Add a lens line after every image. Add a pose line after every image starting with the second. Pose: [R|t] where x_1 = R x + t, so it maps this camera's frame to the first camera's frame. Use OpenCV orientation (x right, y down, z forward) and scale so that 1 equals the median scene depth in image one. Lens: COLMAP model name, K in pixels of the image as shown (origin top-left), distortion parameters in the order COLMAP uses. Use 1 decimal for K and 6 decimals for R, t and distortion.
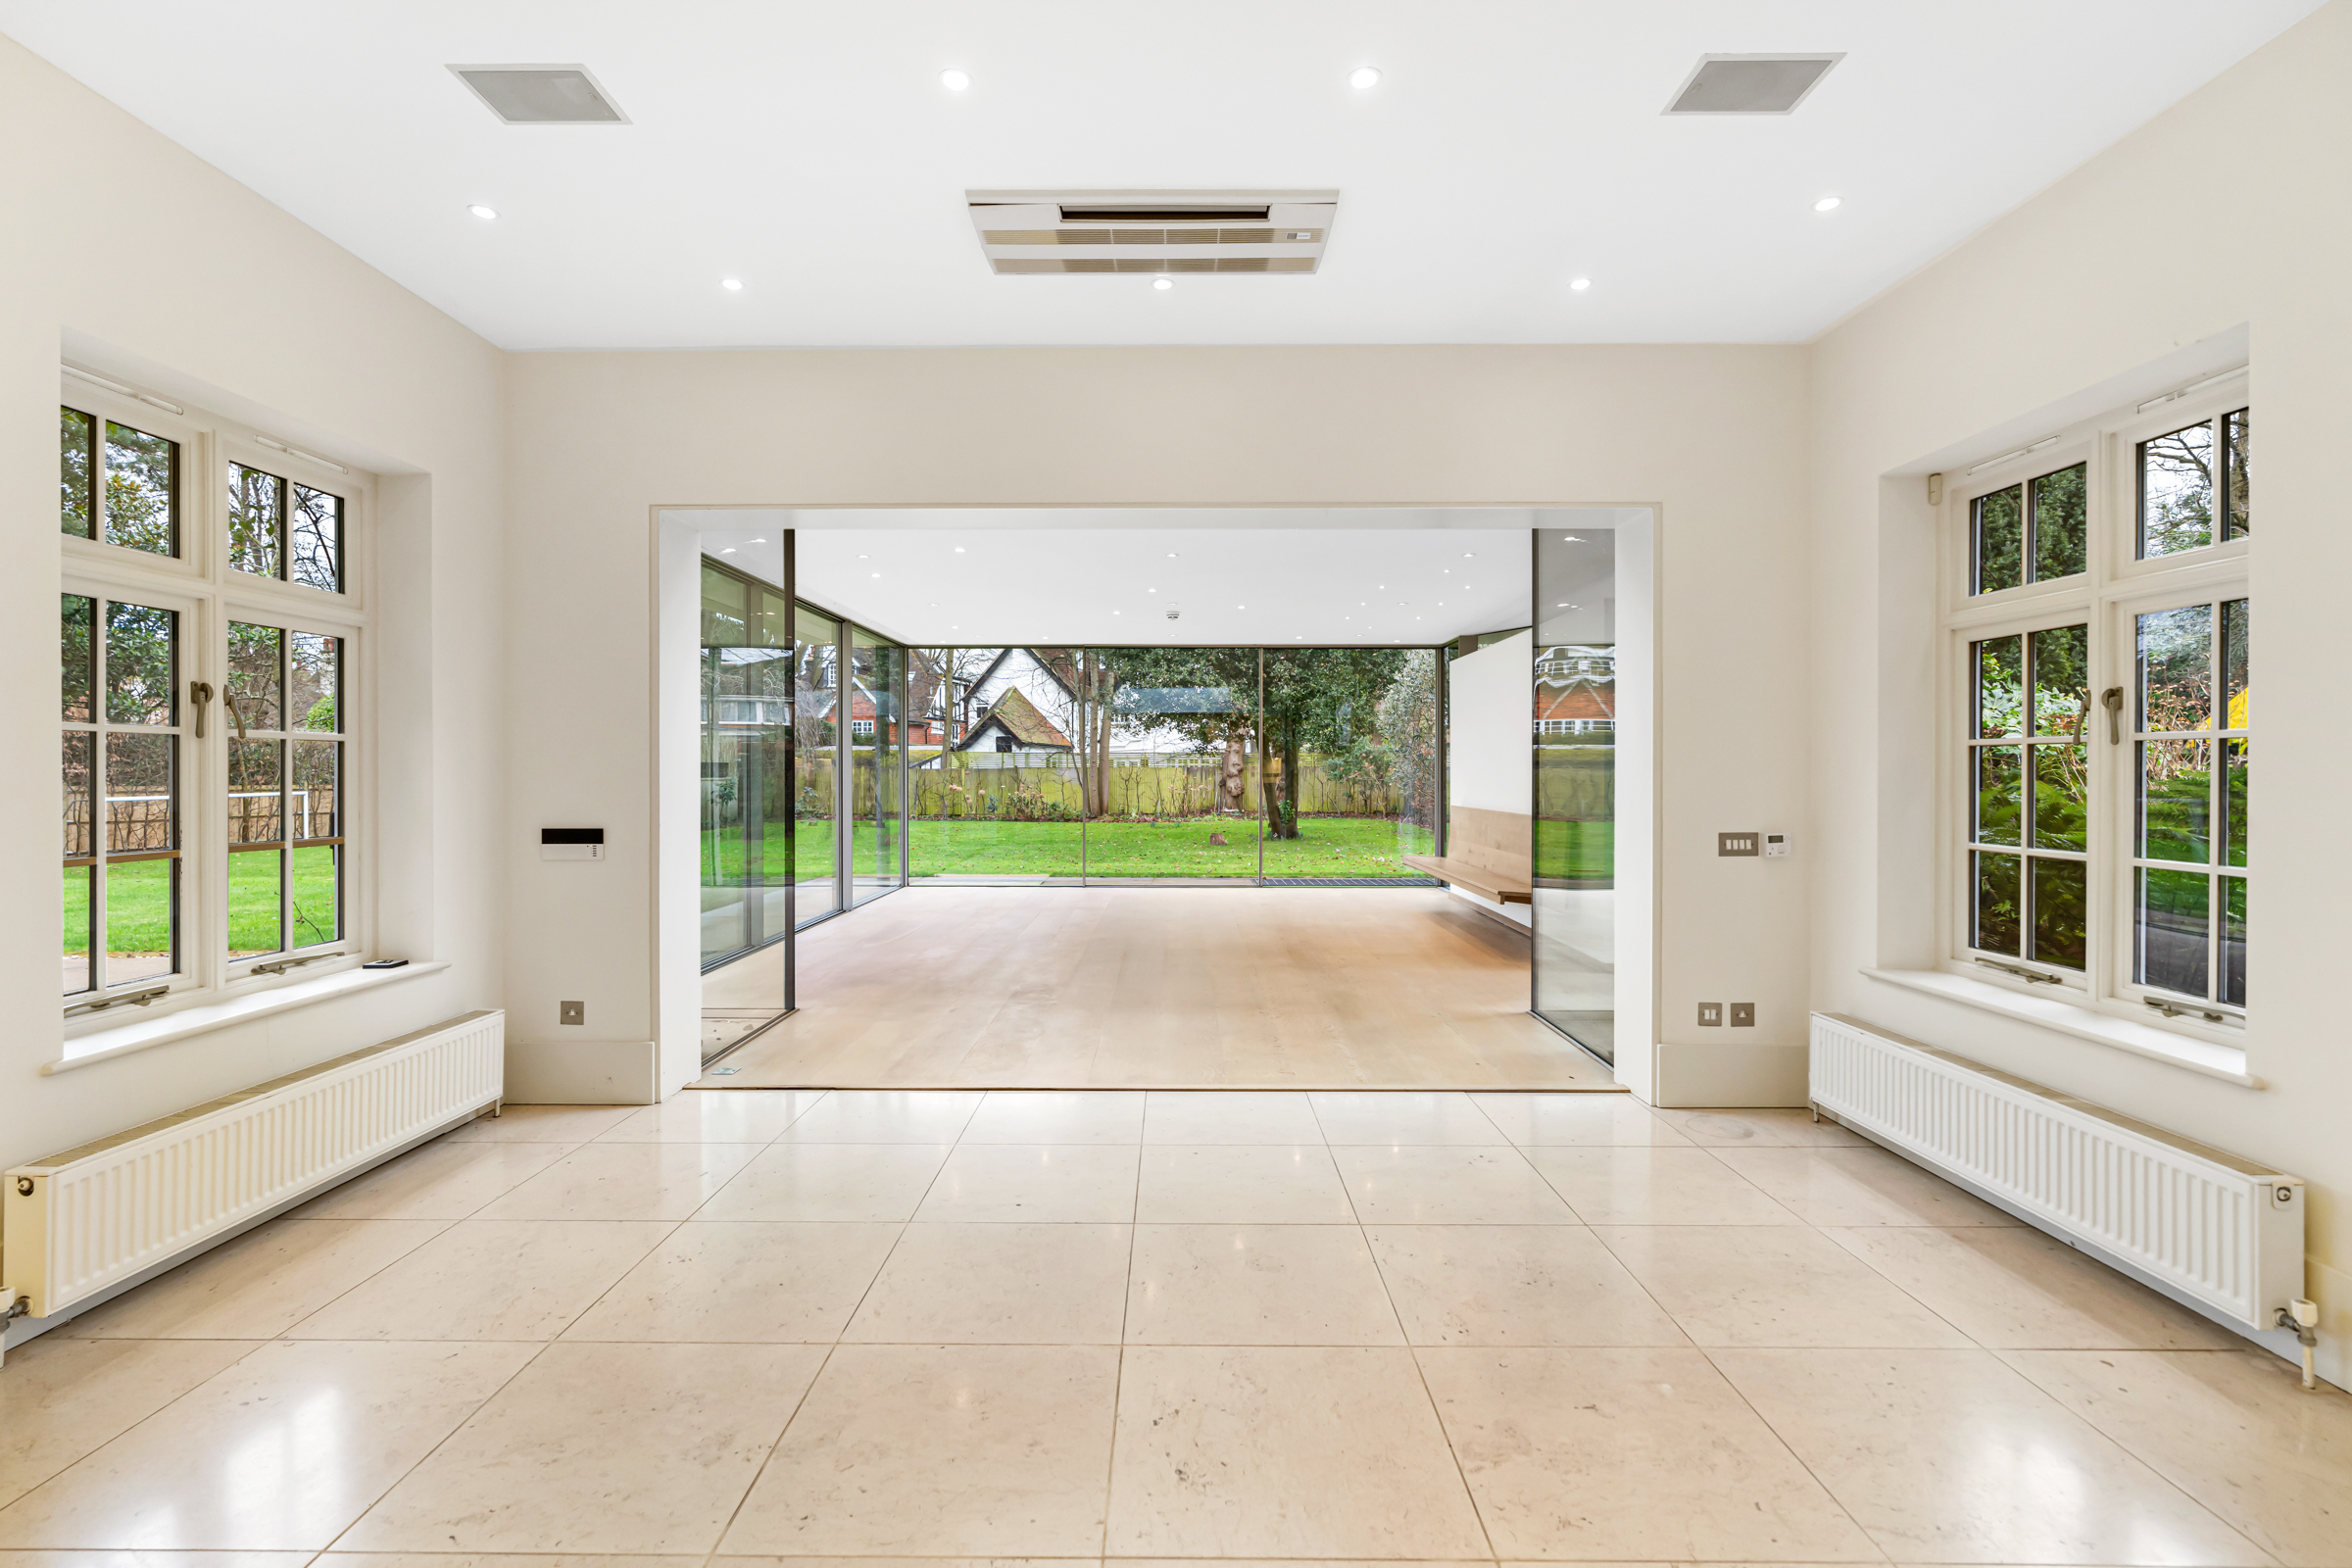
lens RADIAL K [[1057.7, 0, 1176.0], [0, 1057.7, 773.9], [0, 0, 1]] dist [-0.001004, 0.001059]
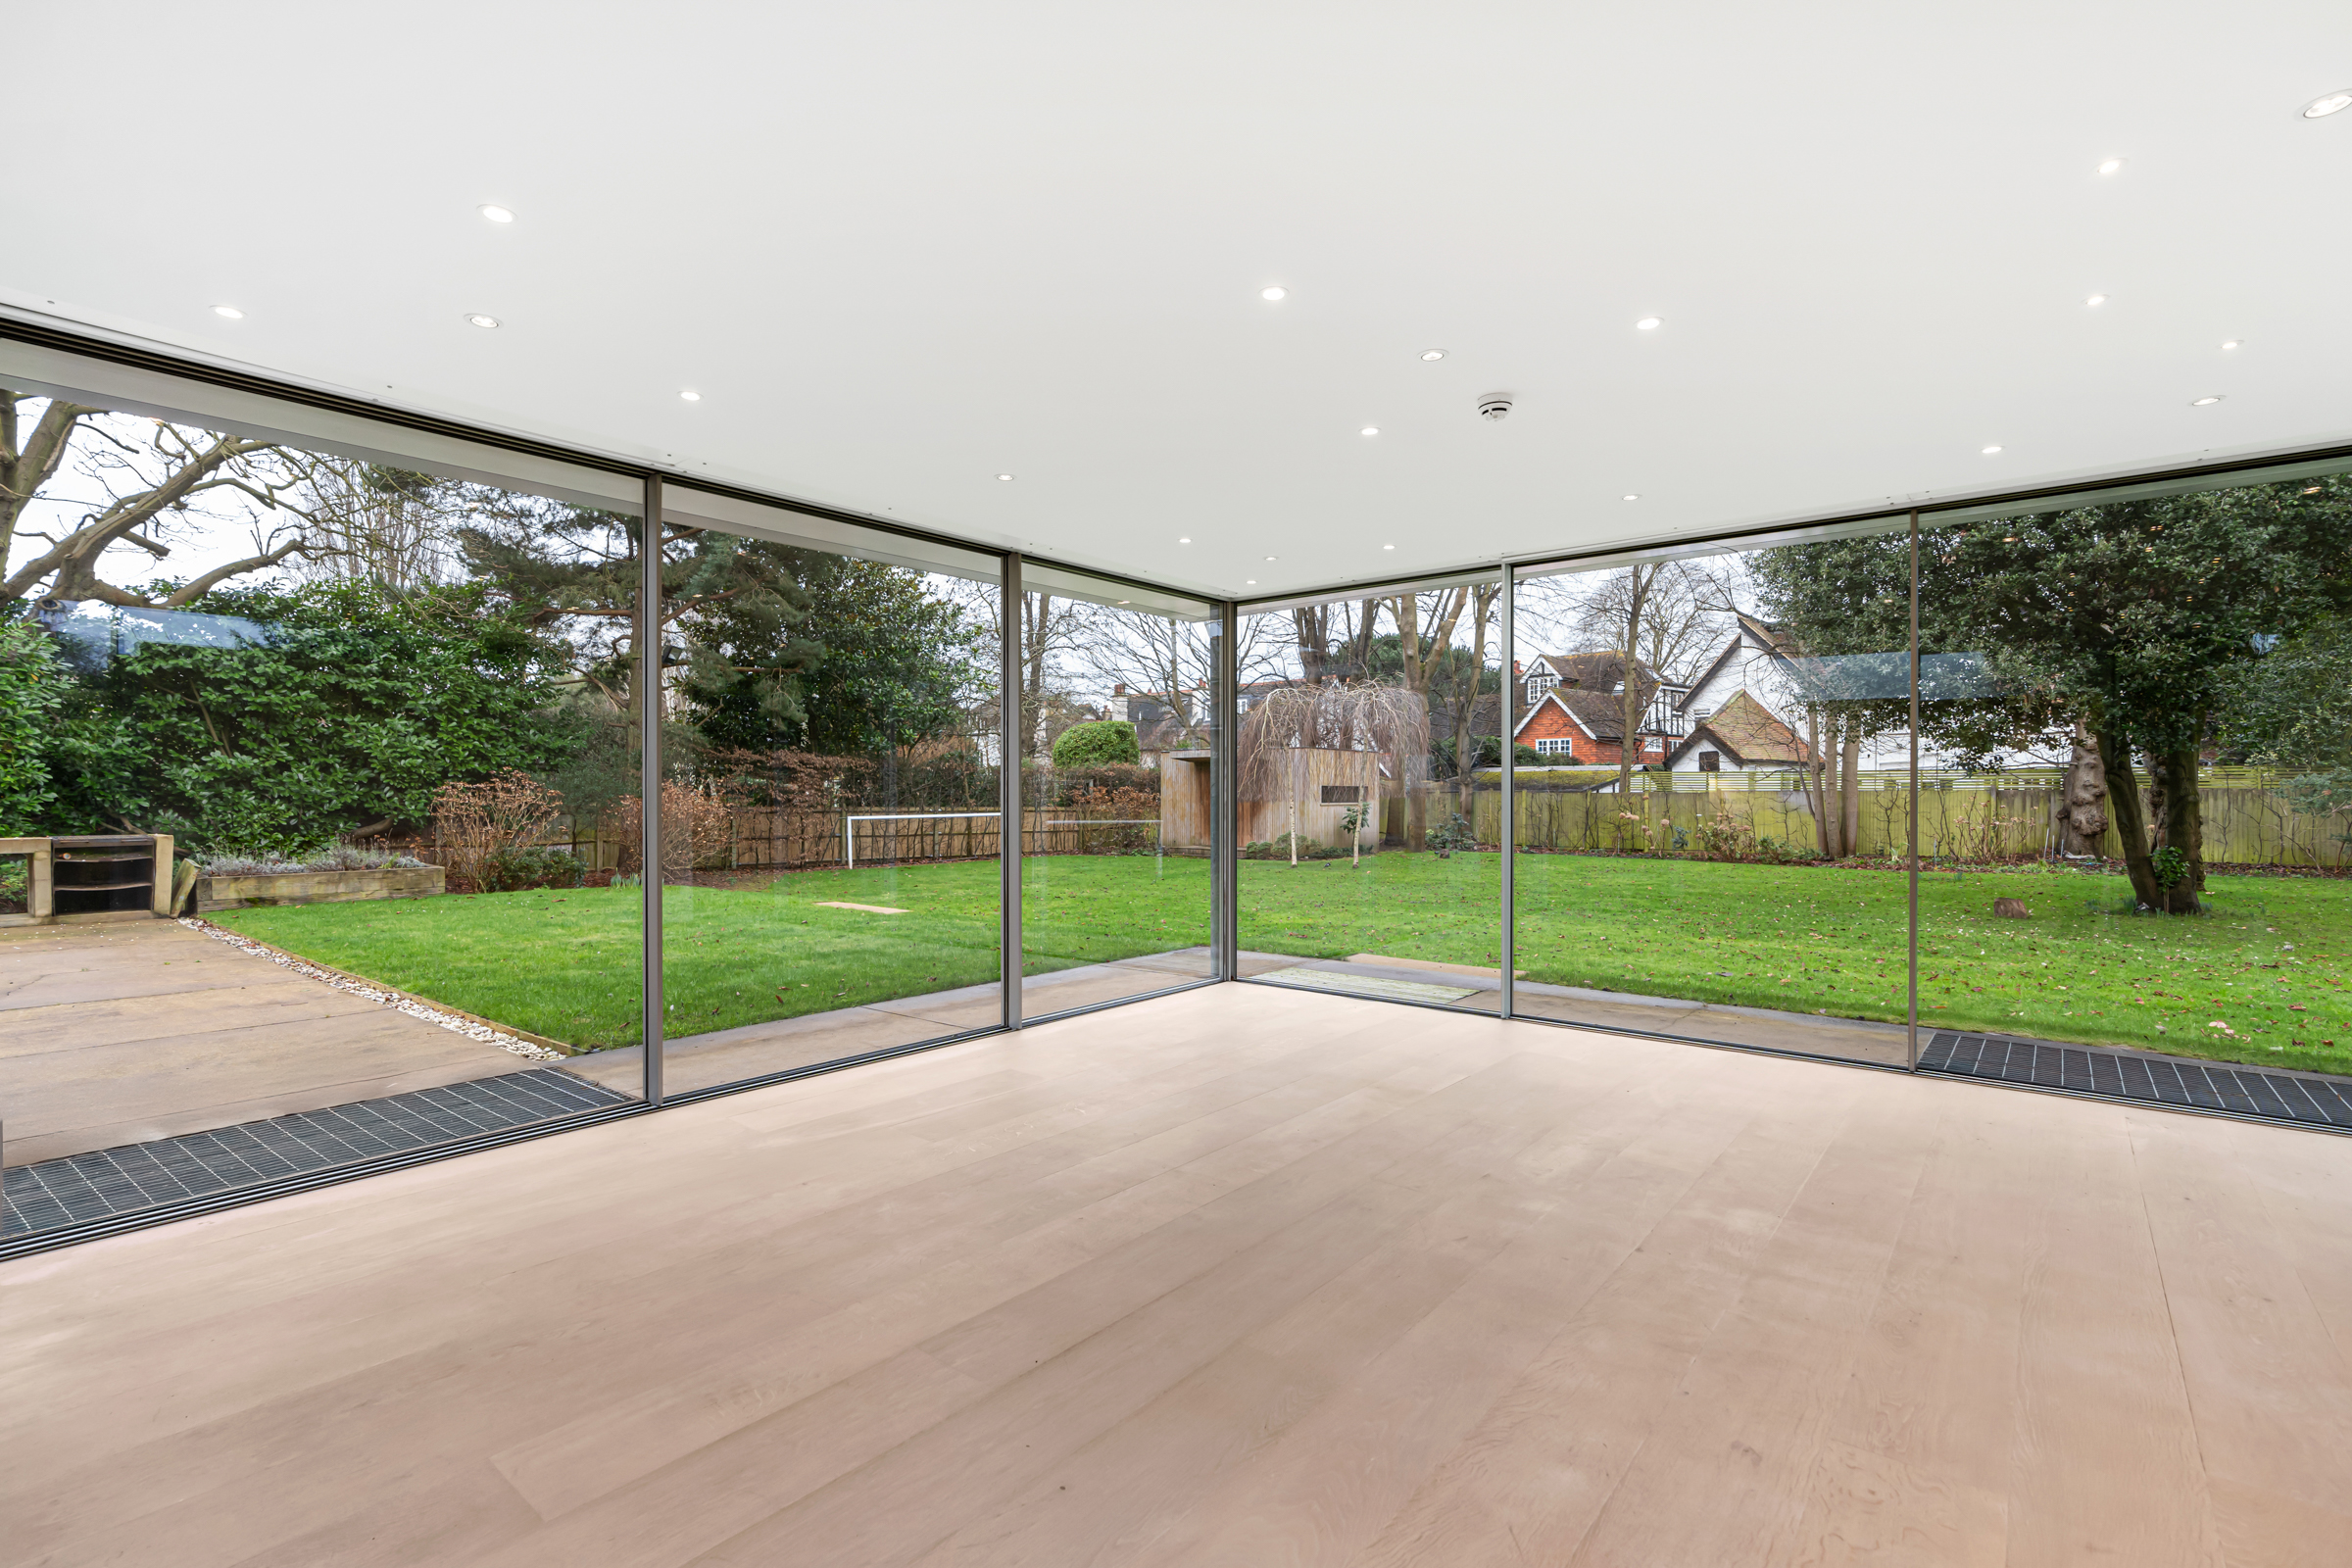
lens RADIAL K [[1075.5, 0, 1176.0], [0, 1075.5, 784.0], [0, 0, 1]] dist [-0.000164, 0.000079]
pose [[0.777572, -0.005049, -0.628774, 0.126529], [-0.002726, 0.999931, -0.011400, -0.003882], [0.628788, 0.010578, 0.777505, 0.484258]]
